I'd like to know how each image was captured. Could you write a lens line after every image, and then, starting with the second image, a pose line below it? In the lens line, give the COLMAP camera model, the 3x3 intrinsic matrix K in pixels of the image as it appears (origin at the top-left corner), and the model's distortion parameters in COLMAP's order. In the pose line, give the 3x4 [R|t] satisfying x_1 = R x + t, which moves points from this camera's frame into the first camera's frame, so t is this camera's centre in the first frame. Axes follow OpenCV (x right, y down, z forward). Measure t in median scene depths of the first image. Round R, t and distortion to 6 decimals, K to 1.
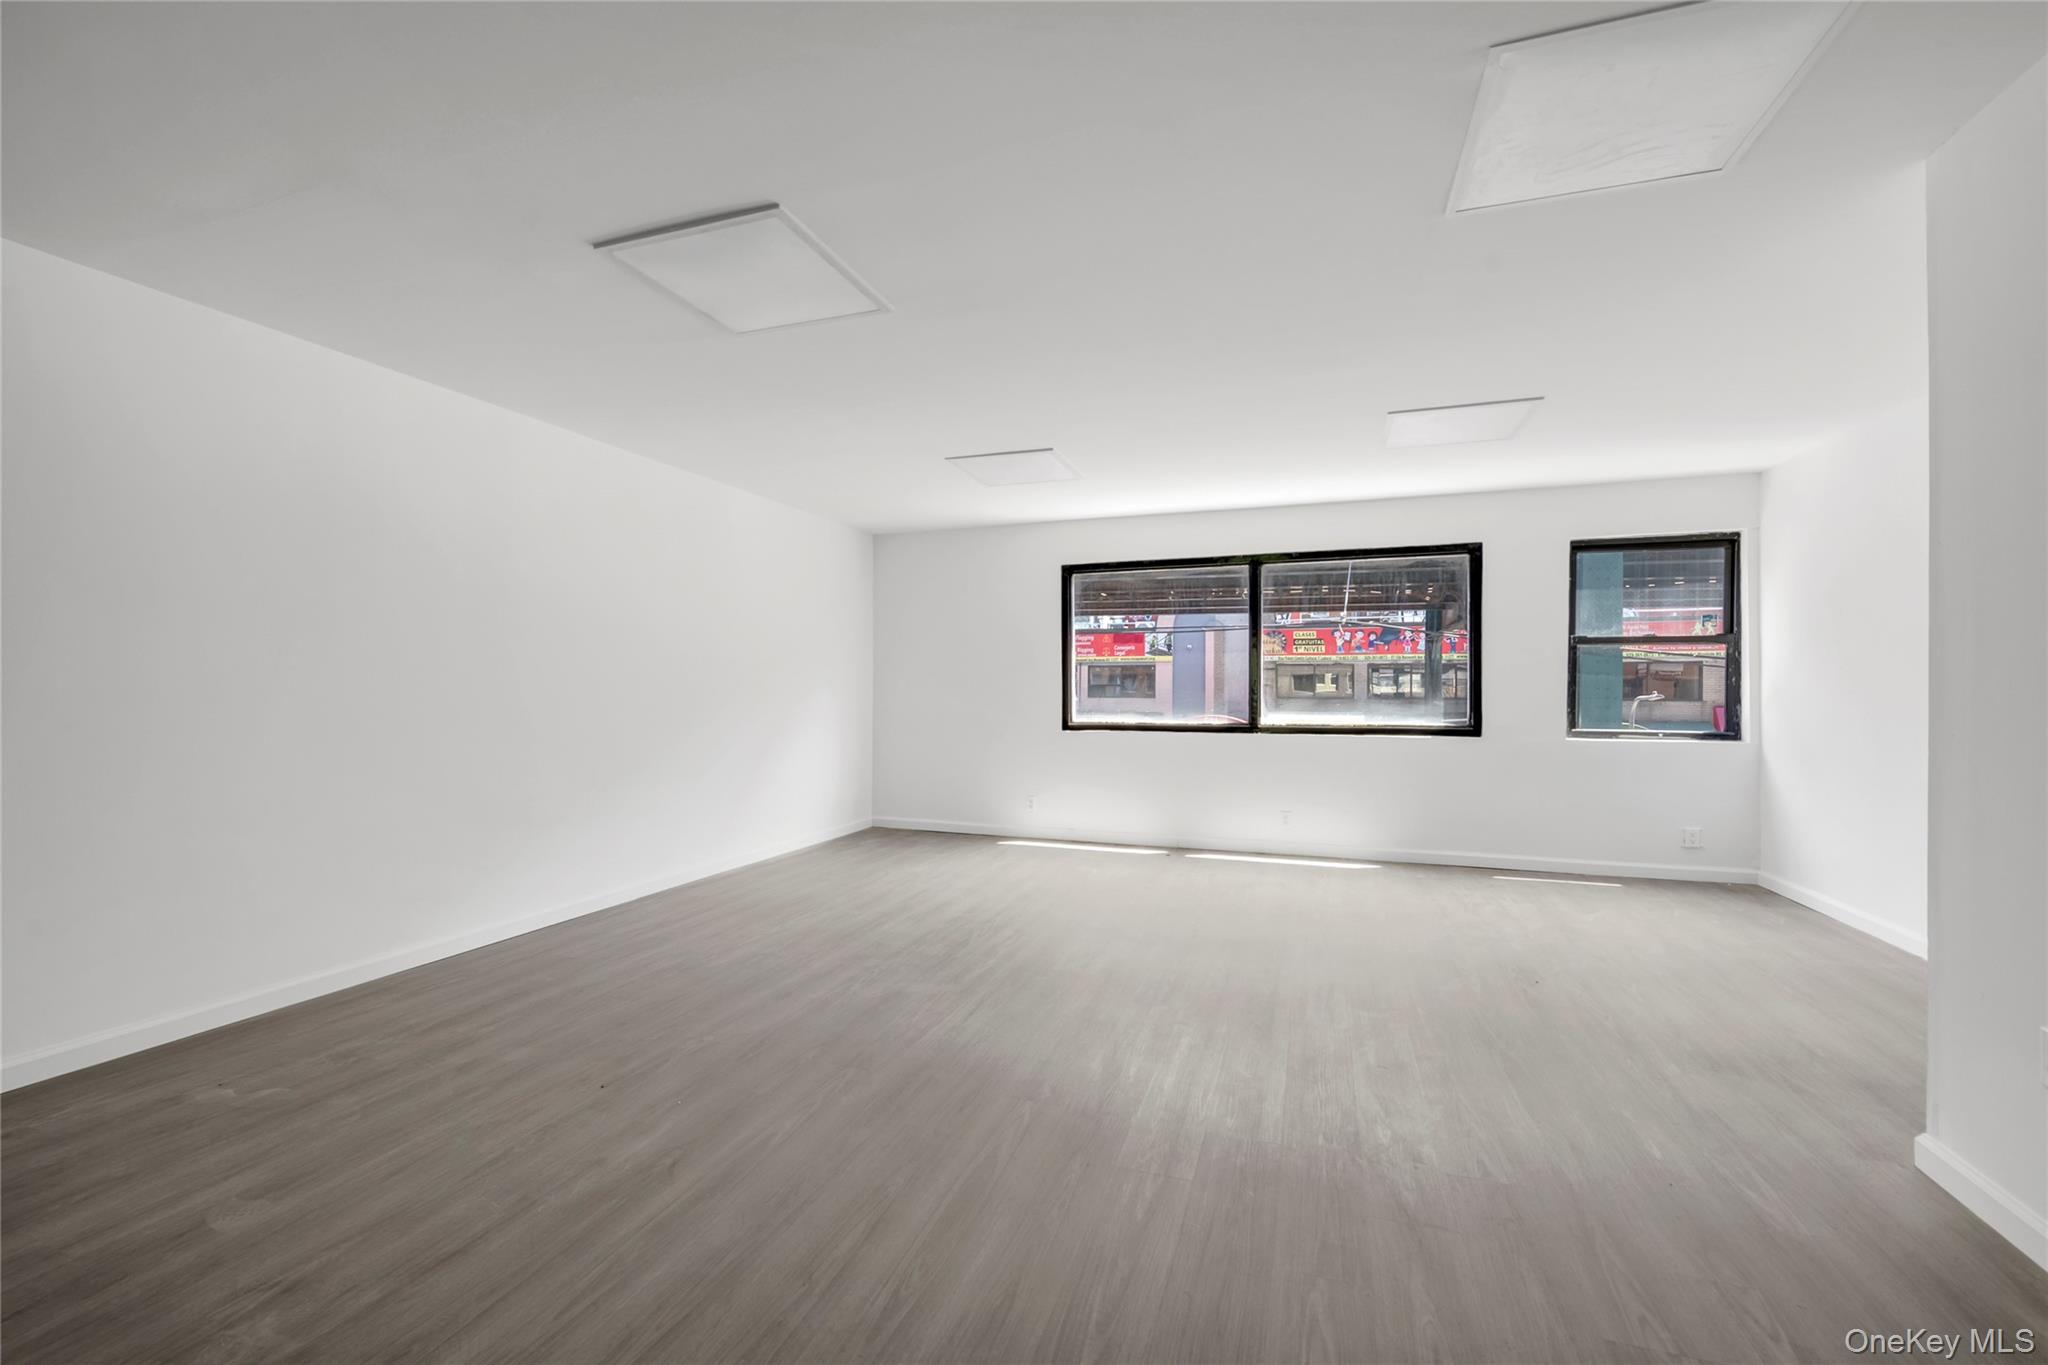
lens RADIAL K [[830.5, 0, 1018.3], [0, 830.5, 685.1], [0, 0, 1]] dist [-0.010281, -0.000311]
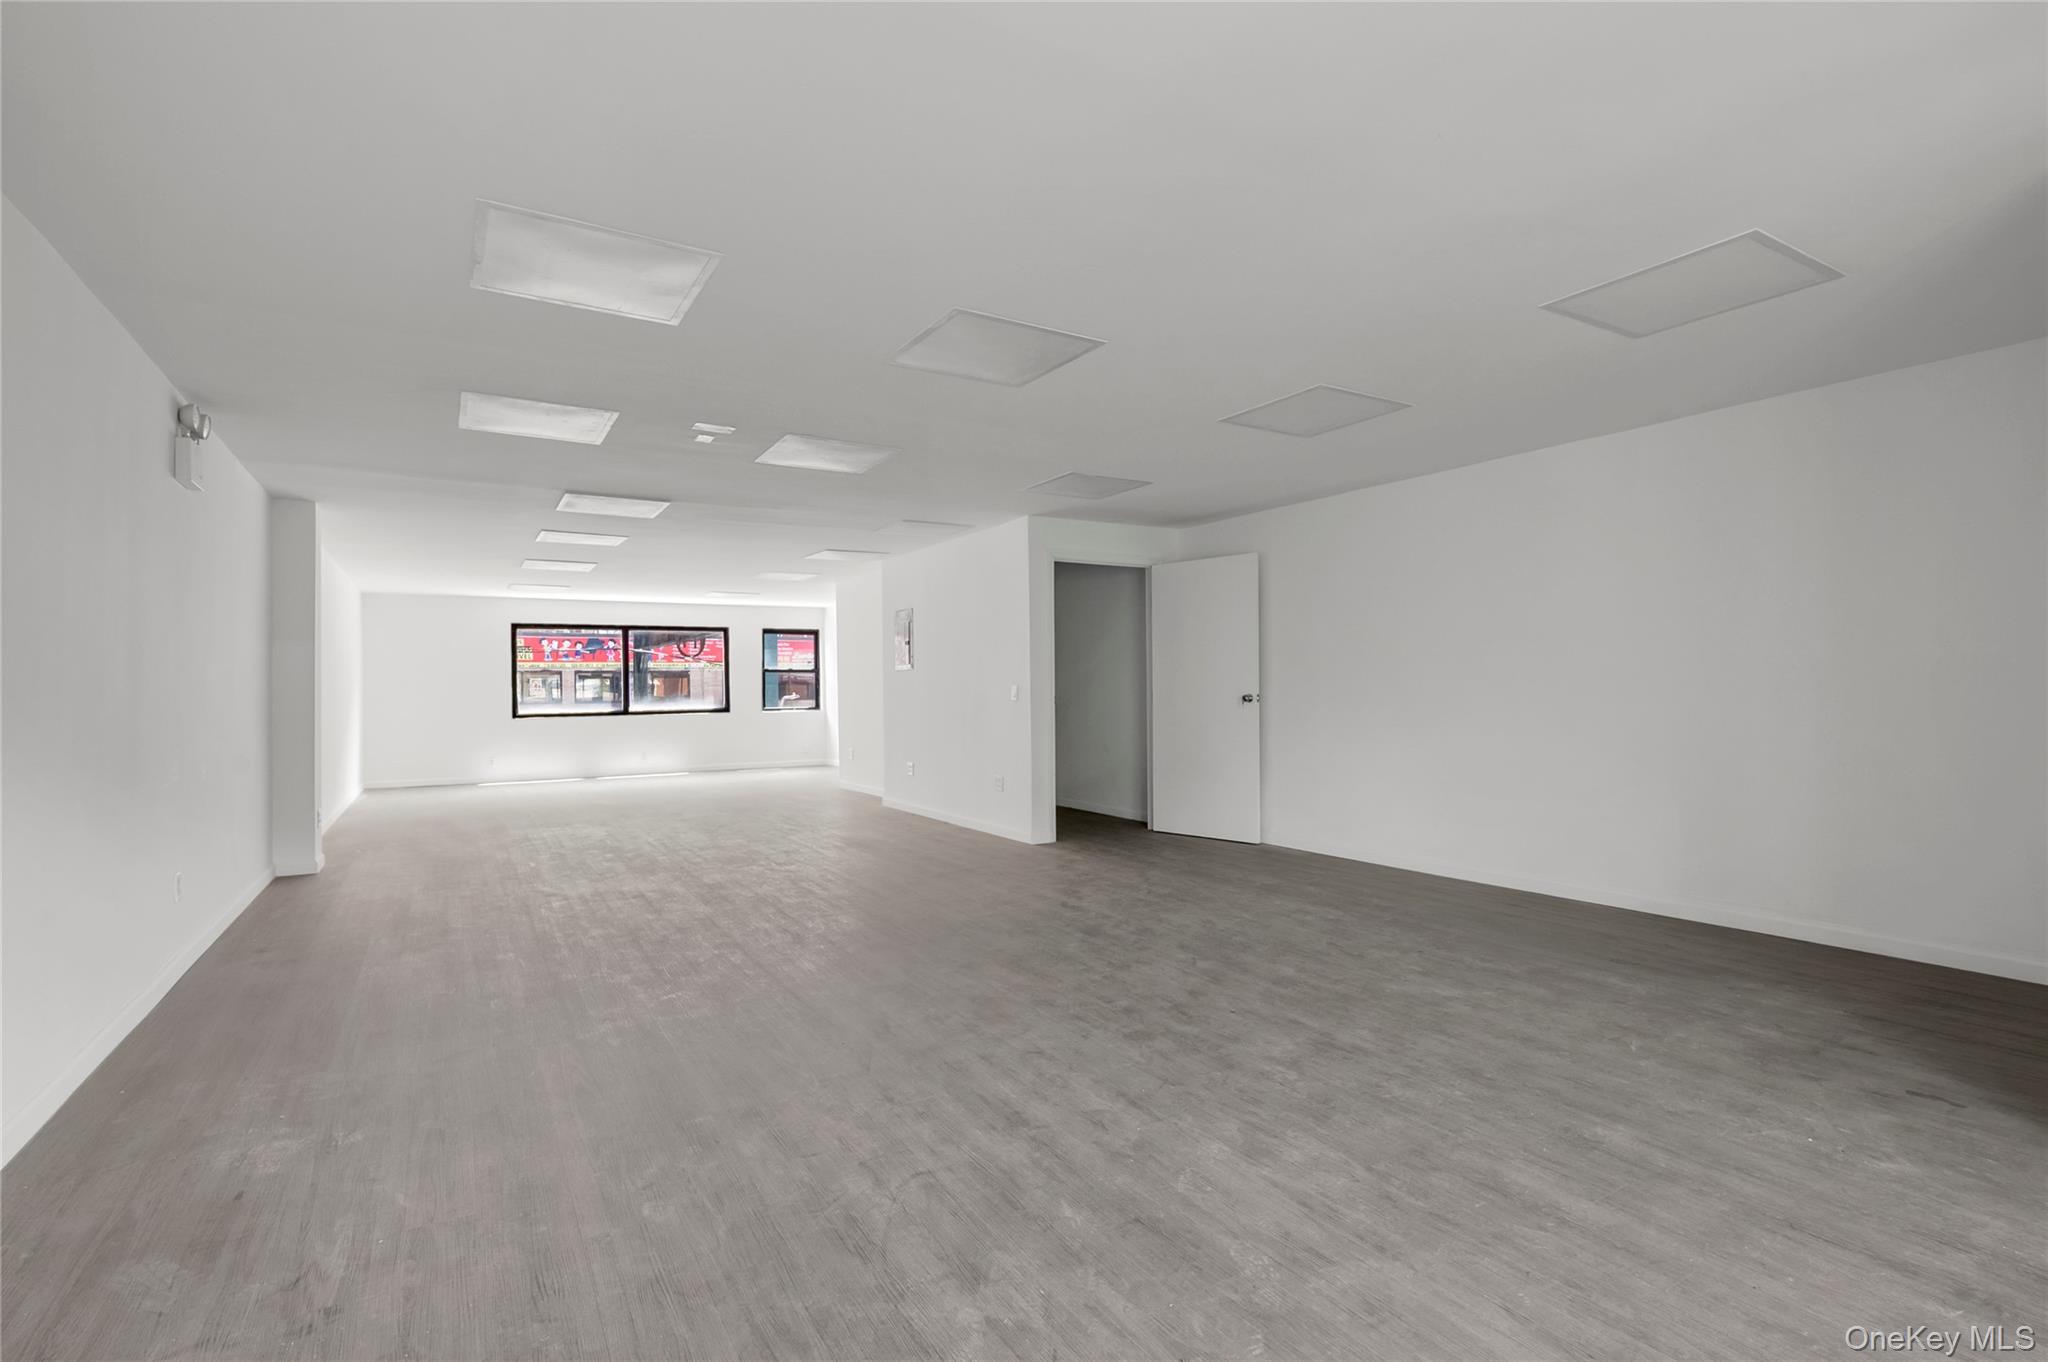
lens RADIAL K [[949.2, 0, 1024.0], [0, 949.2, 681.0], [0, 0, 1]] dist [-0.001019, -0.000289]
pose [[0.626112, -0.004220, 0.779721, -0.881142], [0.011688, 0.999924, -0.003973, -0.003839], [-0.779645, 0.011601, 0.626114, -1.152520]]
